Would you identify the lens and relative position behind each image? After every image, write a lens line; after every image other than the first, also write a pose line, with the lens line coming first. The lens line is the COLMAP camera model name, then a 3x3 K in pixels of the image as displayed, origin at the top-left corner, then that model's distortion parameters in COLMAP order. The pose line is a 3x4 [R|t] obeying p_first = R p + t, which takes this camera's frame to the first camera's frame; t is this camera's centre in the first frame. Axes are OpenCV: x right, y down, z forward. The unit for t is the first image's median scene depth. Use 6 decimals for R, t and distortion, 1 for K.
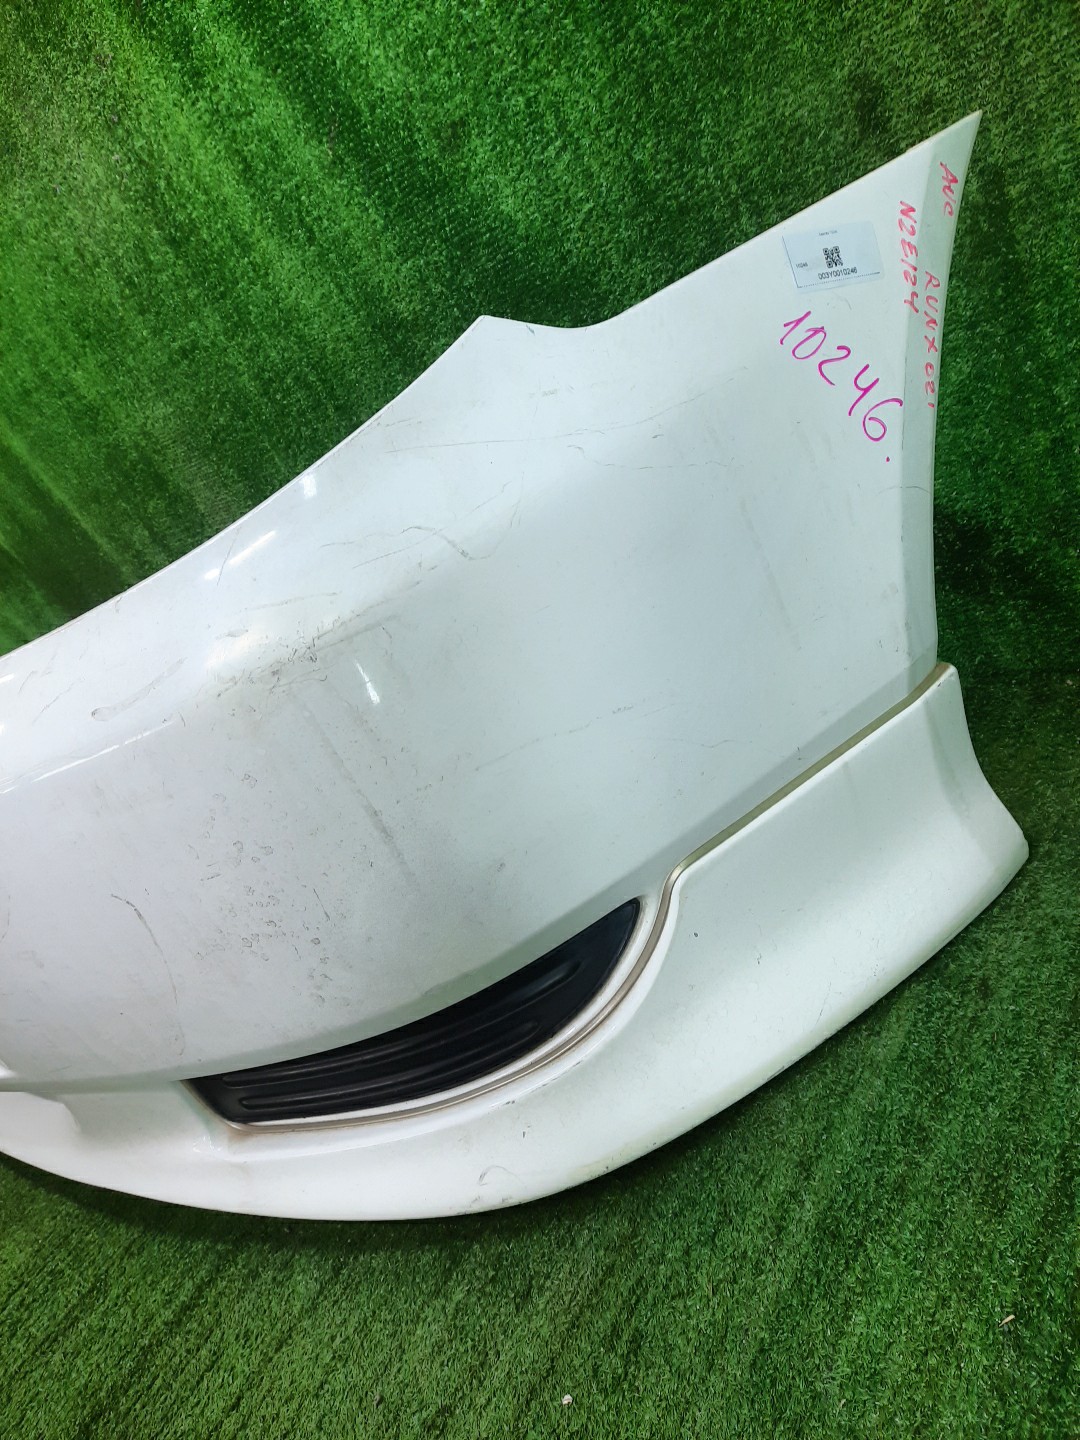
lens RADIAL K [[1059.0, 0, 540.0], [0, 1059.0, 720.0], [0, 0, 1]] dist [-0.001477, -0.005285]
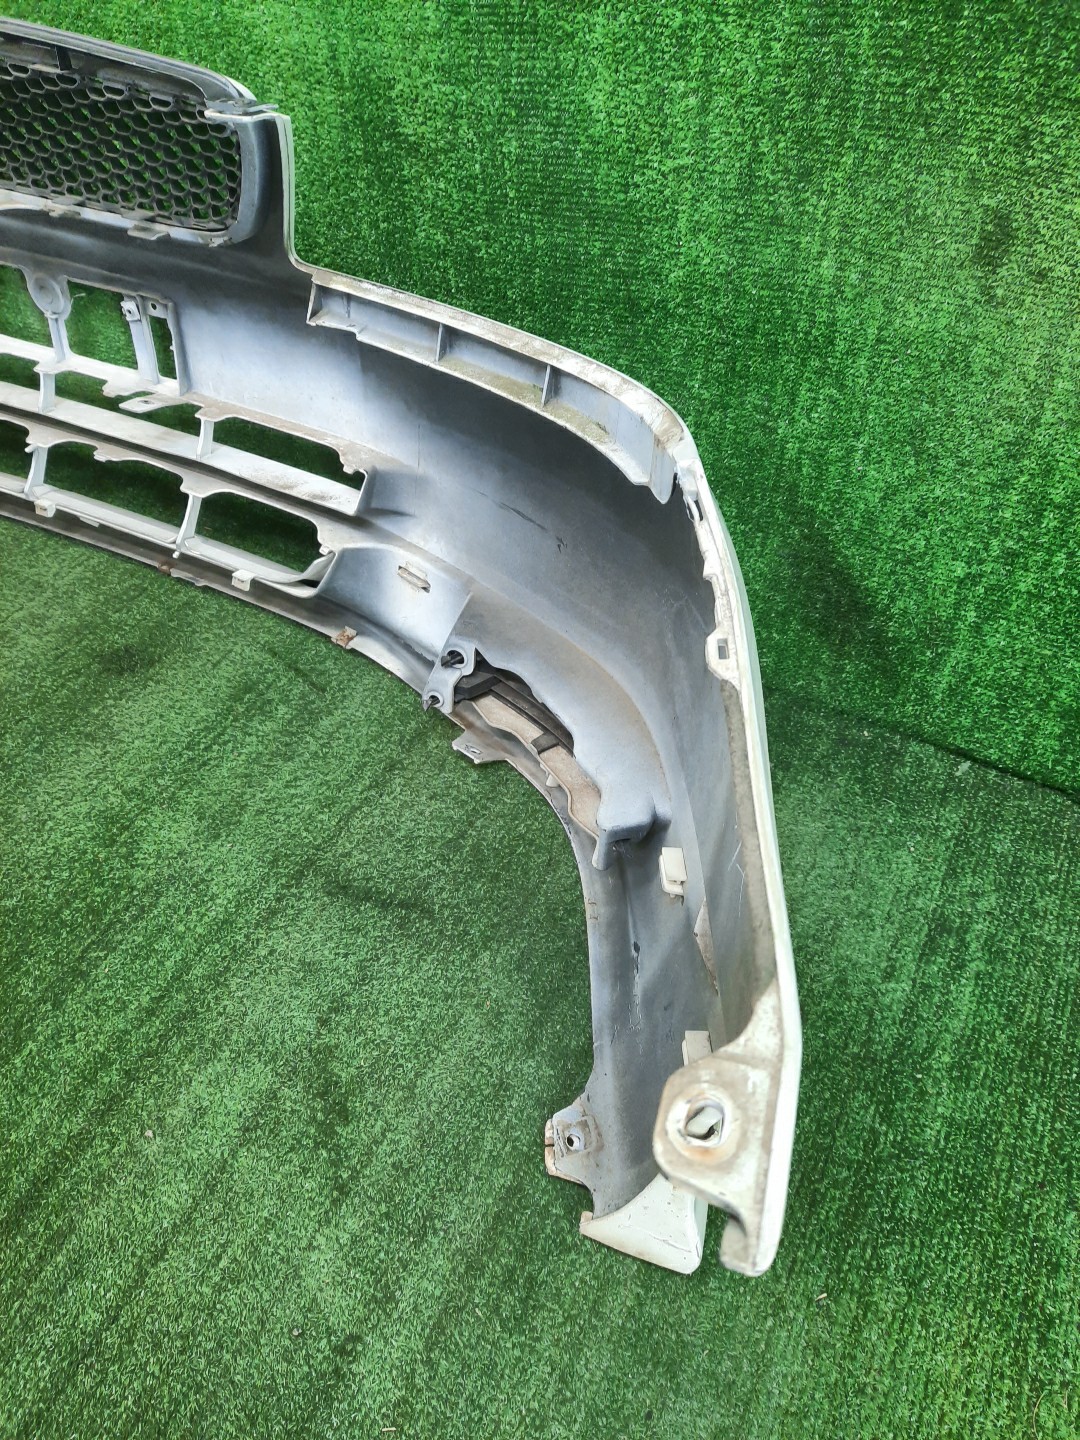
lens RADIAL K [[1053.6, 0, 540.0], [0, 1053.6, 720.0], [0, 0, 1]] dist [0.001084, -0.001644]
pose [[0.868591, 0.202948, 0.452063, -0.502192], [-0.315673, 0.929835, 0.189096, -0.215676], [-0.381968, -0.306951, 0.871712, 0.124377]]
